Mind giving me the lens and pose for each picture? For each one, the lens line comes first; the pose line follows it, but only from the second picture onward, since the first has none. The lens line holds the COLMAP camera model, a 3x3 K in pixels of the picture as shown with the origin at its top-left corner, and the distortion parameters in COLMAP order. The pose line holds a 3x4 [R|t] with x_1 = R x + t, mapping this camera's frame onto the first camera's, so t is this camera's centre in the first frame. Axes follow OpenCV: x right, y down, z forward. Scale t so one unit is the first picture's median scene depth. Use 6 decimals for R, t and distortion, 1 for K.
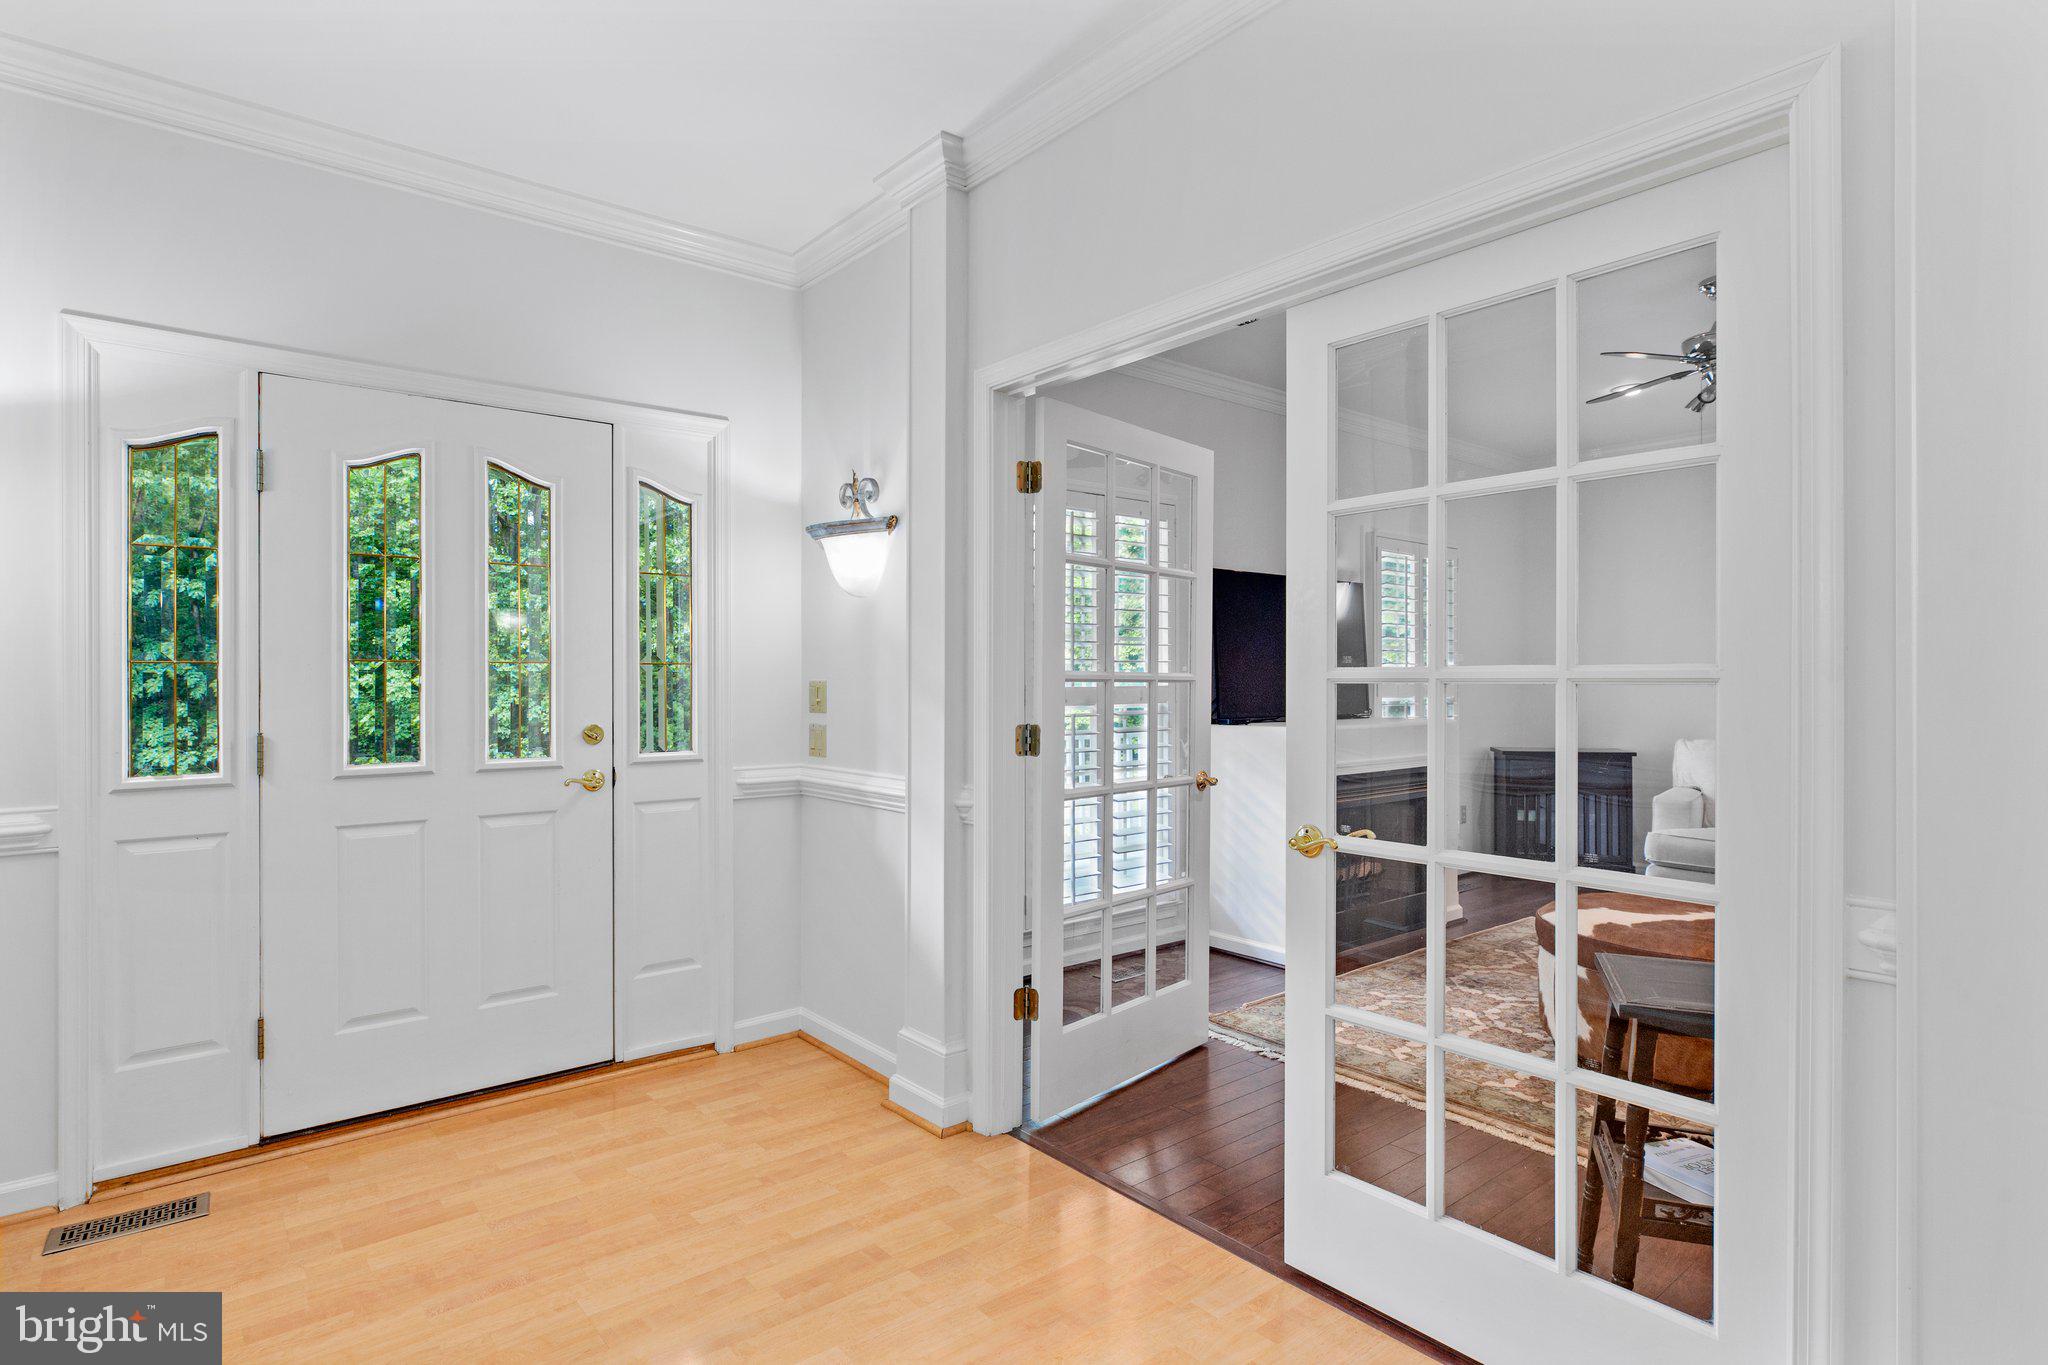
lens RADIAL K [[1093.8, 0, 1059.4], [0, 1093.8, 683.2], [0, 0, 1]] dist [0.002097, 0.000204]
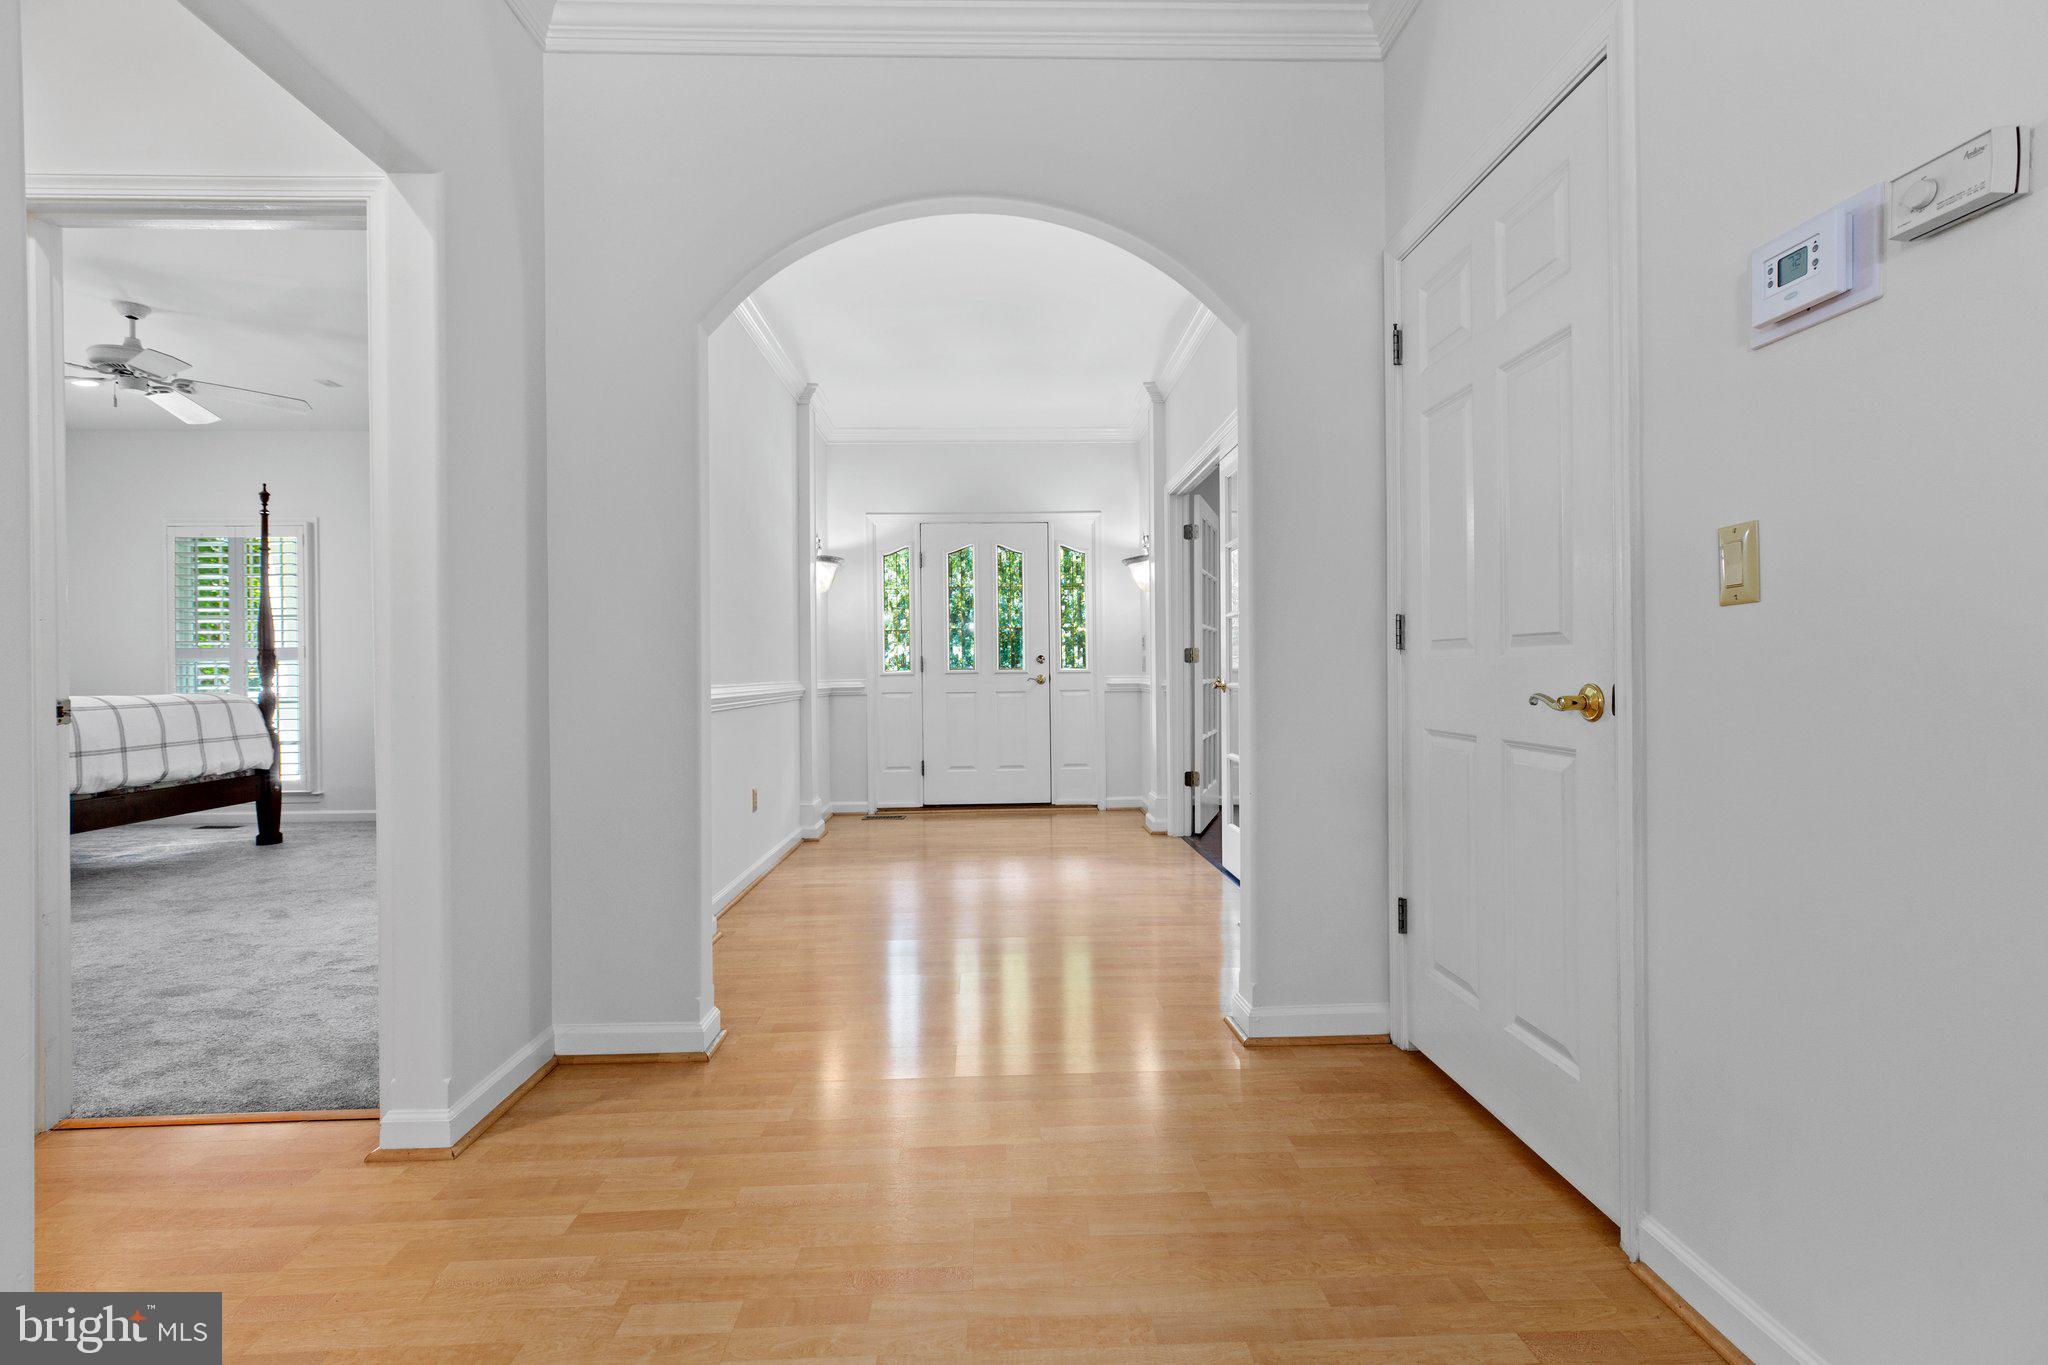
lens RADIAL K [[926.3, 0, 1014.9], [0, 926.3, 668.3], [0, 0, 1]] dist [0.013840, -0.000367]
pose [[0.790934, -0.008357, -0.611845, 0.718366], [0.010615, 0.999944, 0.000065, 0.065459], [0.611810, -0.006547, 0.790978, -0.567441]]
